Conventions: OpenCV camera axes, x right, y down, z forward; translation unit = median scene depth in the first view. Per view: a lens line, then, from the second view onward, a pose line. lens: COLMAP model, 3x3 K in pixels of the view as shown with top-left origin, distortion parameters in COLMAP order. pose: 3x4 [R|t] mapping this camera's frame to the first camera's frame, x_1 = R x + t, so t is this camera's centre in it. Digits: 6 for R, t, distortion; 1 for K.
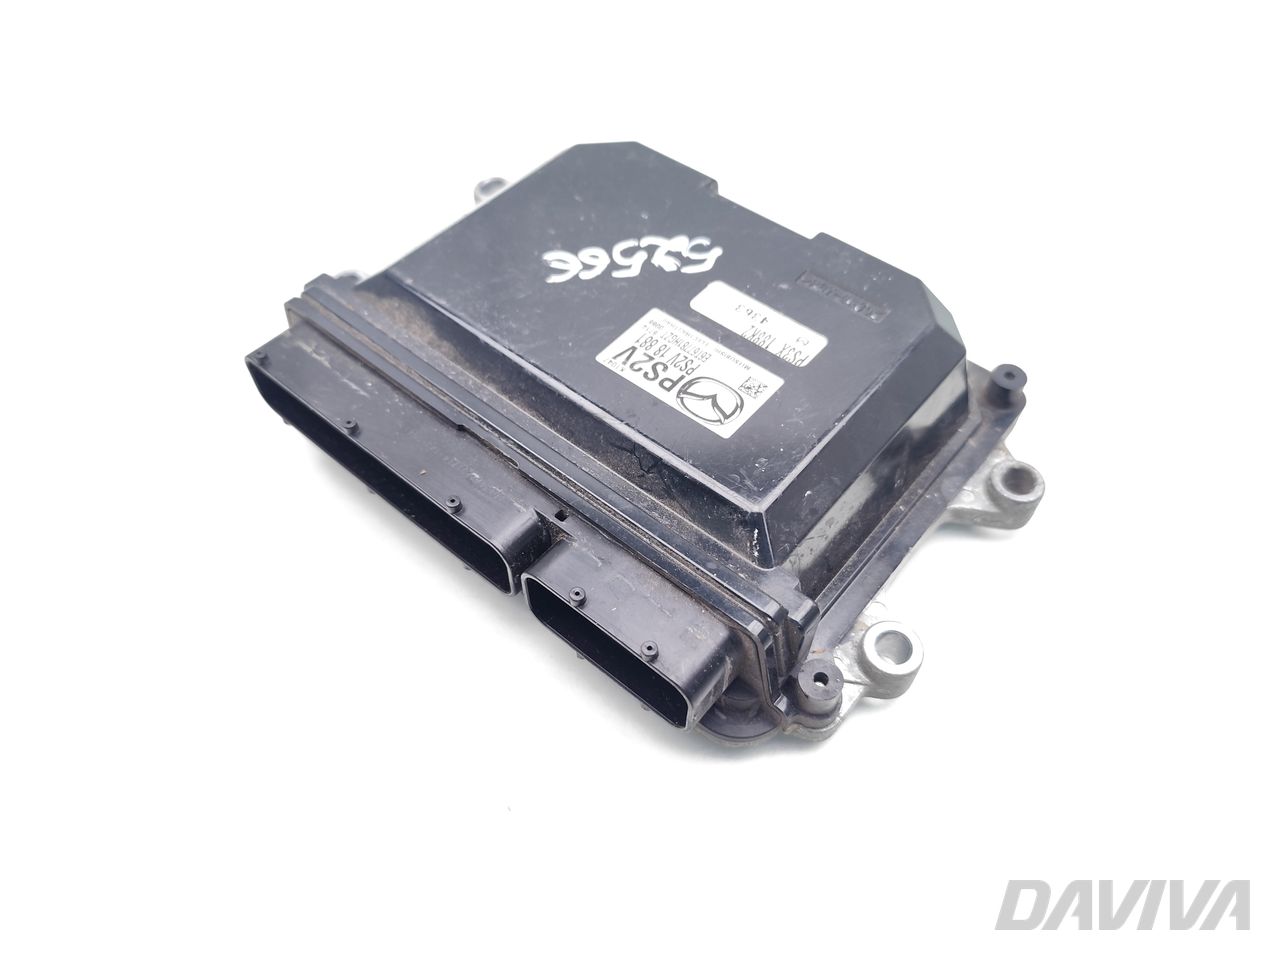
lens RADIAL K [[956.1, 0, 640.0], [0, 956.1, 480.0], [0, 0, 1]] dist [-0.008742, -0.001352]
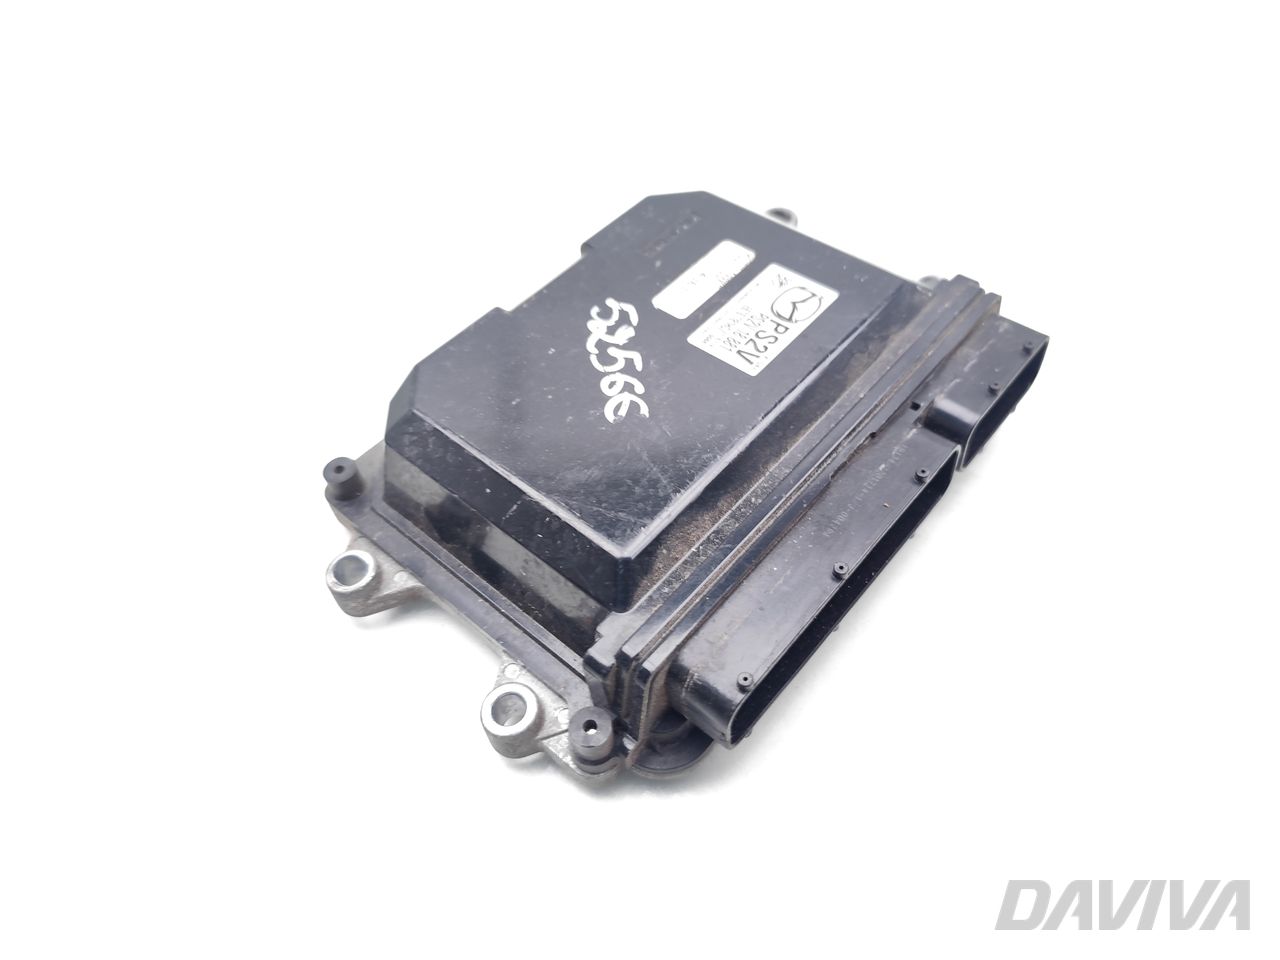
lens RADIAL K [[898.8, 0, 640.0], [0, 898.8, 480.0], [0, 0, 1]] dist [0.077406, -0.000582]
pose [[0.021545, -0.778777, 0.626931, -0.769499], [0.839016, 0.355093, 0.412264, -0.603984], [-0.543680, 0.517123, 0.661057, 0.446105]]
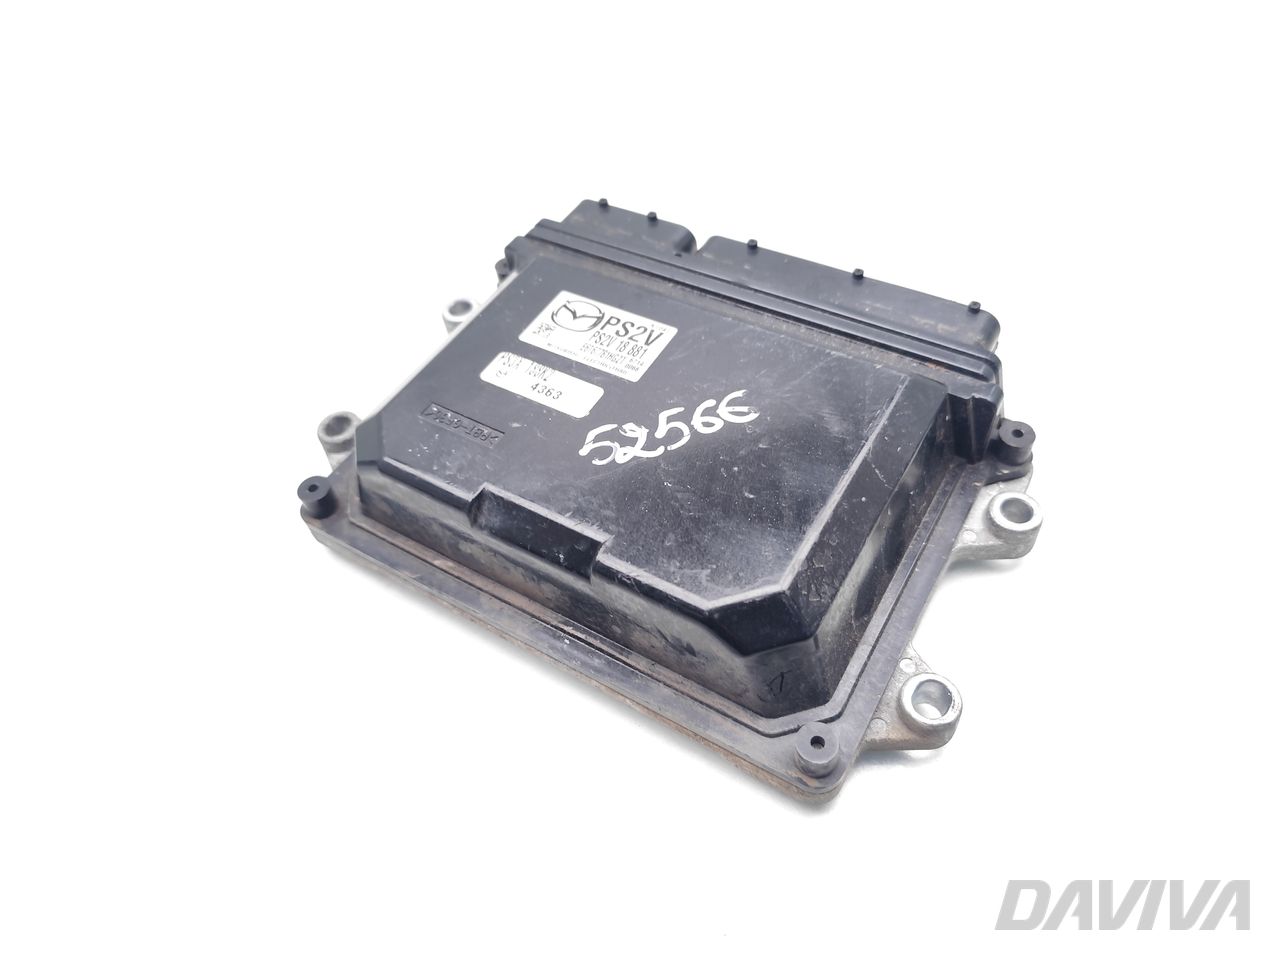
lens RADIAL K [[956.1, 0, 640.0], [0, 956.1, 480.0], [0, 0, 1]] dist [-0.008742, -0.001352]
pose [[-0.983481, 0.180596, -0.012248, 0.045151], [-0.054778, -0.232447, 0.971065, -1.277776], [0.172523, 0.955695, 0.238500, 0.872136]]
